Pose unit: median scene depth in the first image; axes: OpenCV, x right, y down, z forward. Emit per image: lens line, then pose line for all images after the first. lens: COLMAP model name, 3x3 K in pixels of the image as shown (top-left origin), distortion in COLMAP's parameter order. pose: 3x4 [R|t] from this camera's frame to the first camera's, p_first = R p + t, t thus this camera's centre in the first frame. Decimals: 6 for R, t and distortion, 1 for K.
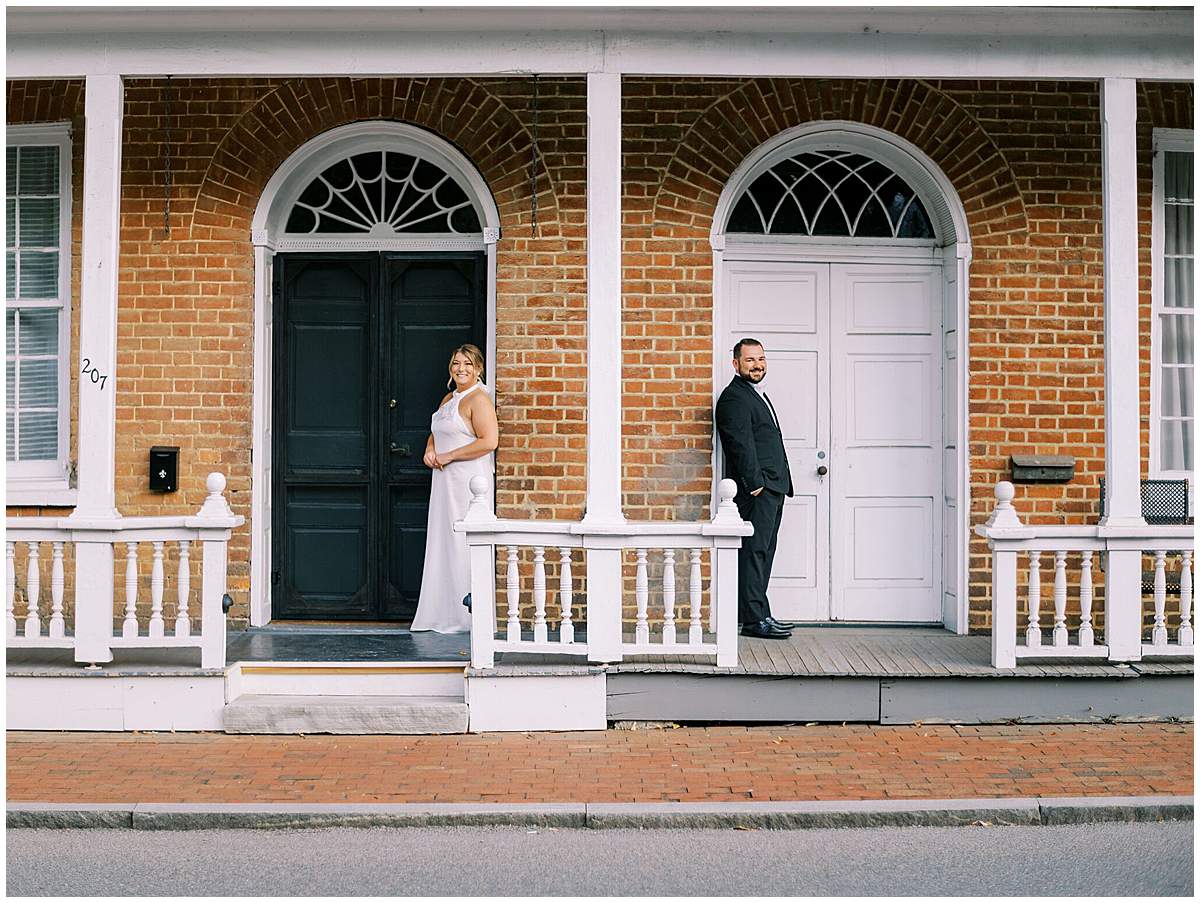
lens RADIAL K [[1727.6, 0, 603.8], [0, 1727.6, 460.5], [0, 0, 1]] dist [-0.112436, 0.000000]
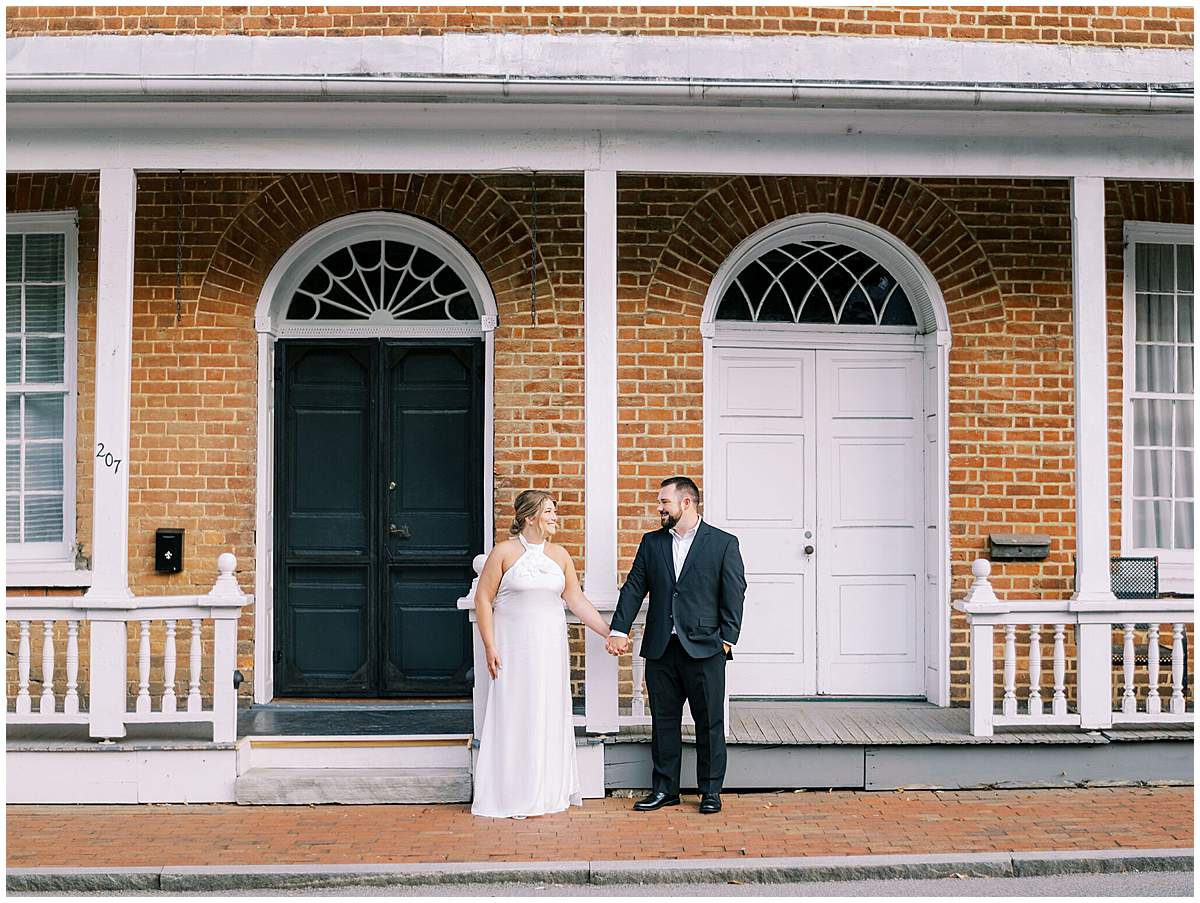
lens RADIAL K [[2645.0, 0, 669.4], [0, 2645.0, 542.7], [0, 0, 1]] dist [-0.137234, 0.000000]
pose [[0.997665, -0.003301, 0.068218, -0.066300], [0.003904, 0.999954, -0.008717, 0.015247], [-0.068186, 0.008963, 0.997632, -0.587889]]
